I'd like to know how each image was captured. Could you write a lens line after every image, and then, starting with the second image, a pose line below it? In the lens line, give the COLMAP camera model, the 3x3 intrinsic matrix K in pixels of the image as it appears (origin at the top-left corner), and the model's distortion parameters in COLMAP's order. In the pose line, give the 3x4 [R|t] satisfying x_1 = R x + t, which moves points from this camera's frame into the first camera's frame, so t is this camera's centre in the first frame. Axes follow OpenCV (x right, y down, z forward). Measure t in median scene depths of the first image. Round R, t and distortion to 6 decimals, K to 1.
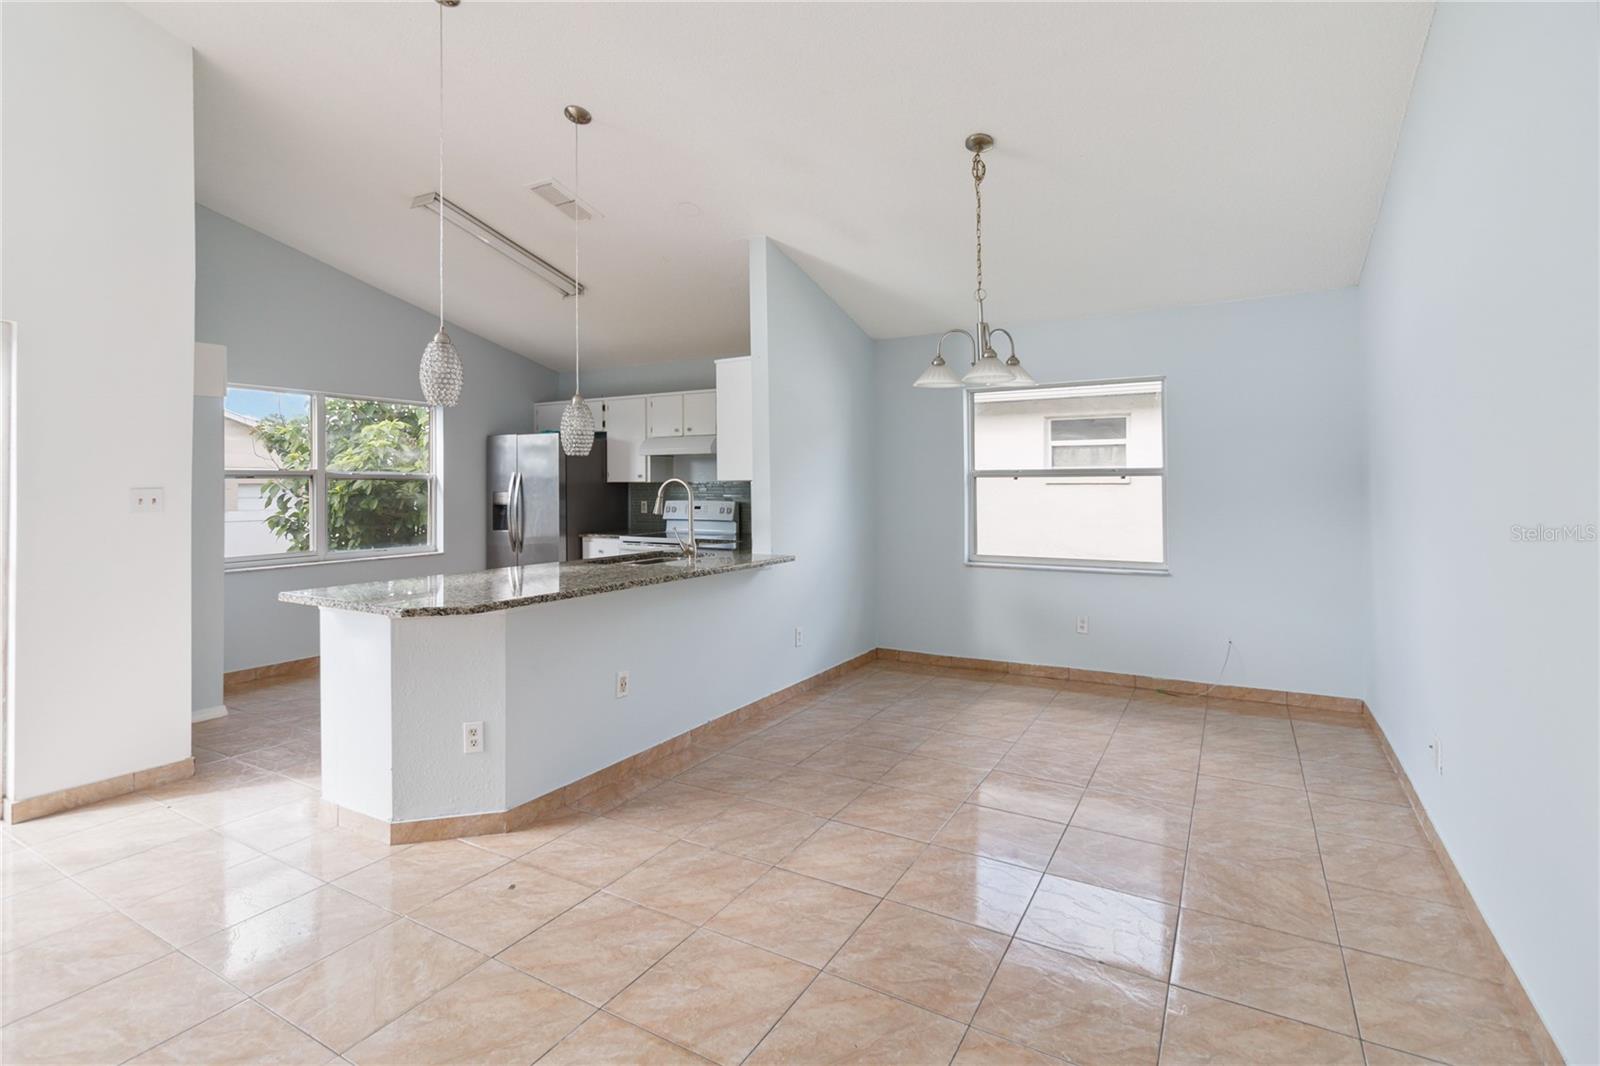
lens RADIAL K [[746.1, 0, 828.3], [0, 746.1, 471.5], [0, 0, 1]] dist [-0.003866, 0.000436]
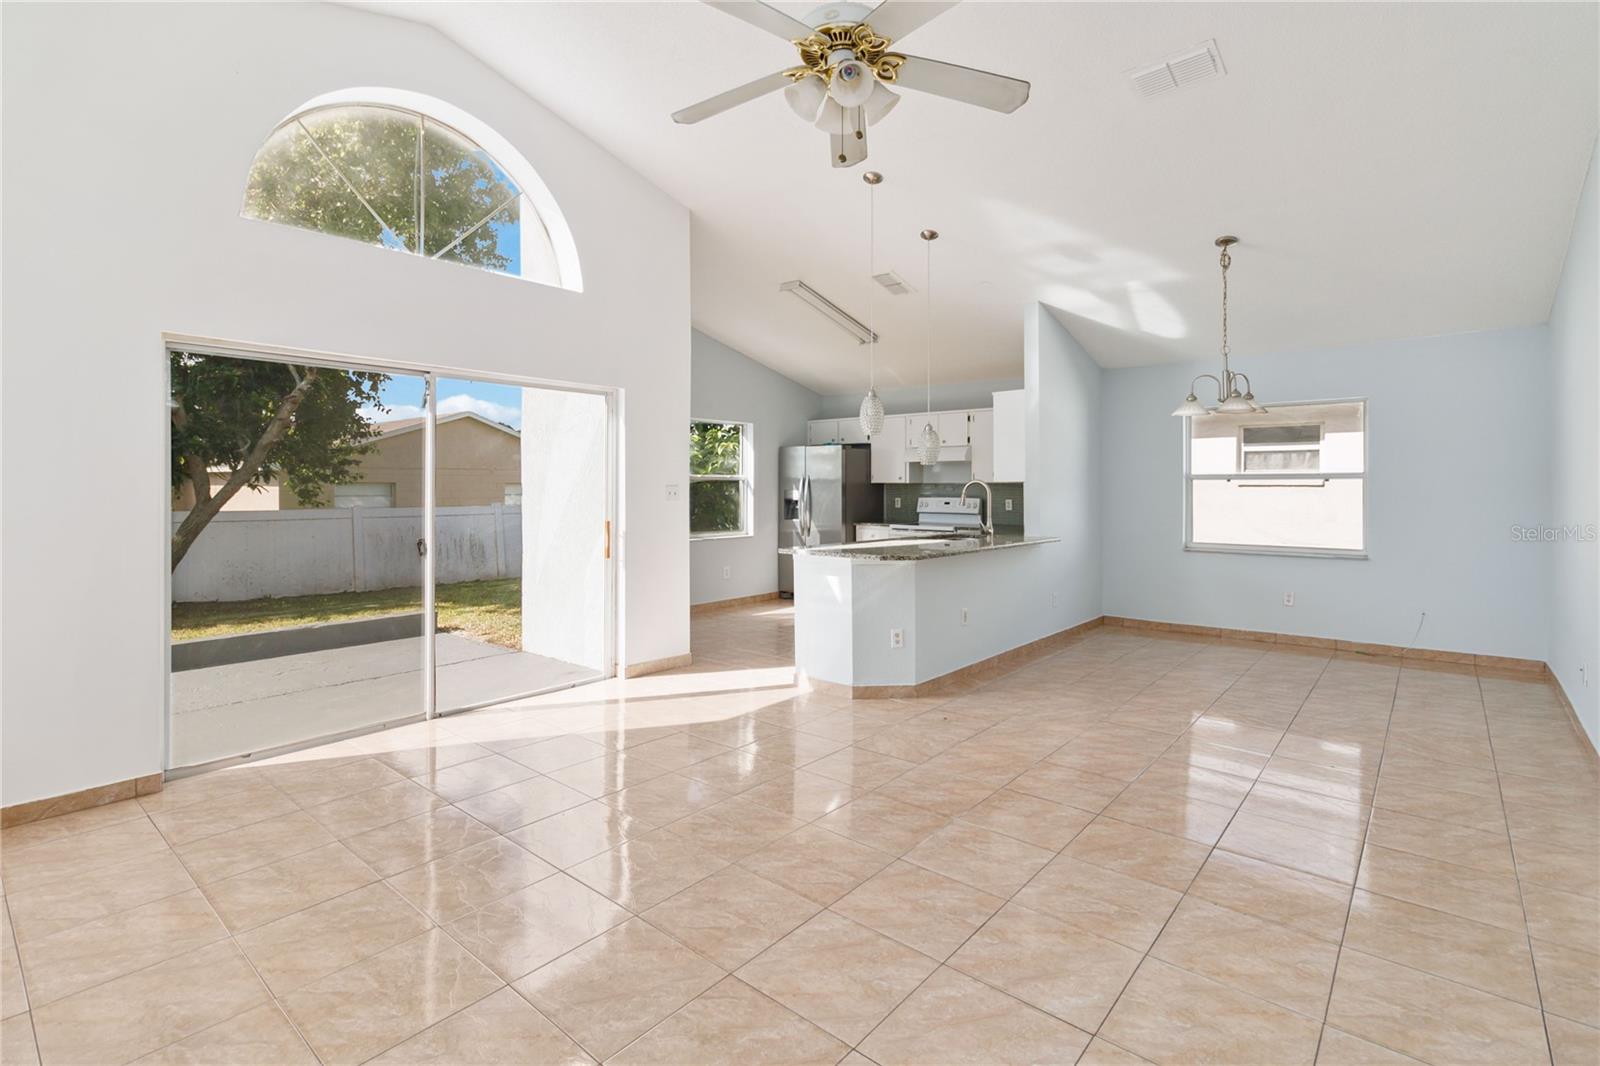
lens RADIAL K [[746.1, 0, 814.5], [0, 746.1, 490.0], [0, 0, 1]] dist [-0.003866, 0.000436]
pose [[0.981141, 0.004867, -0.193231, -0.188670], [-0.000371, 0.999729, 0.023297, -0.004234], [0.193292, -0.022786, 0.980877, -0.353803]]
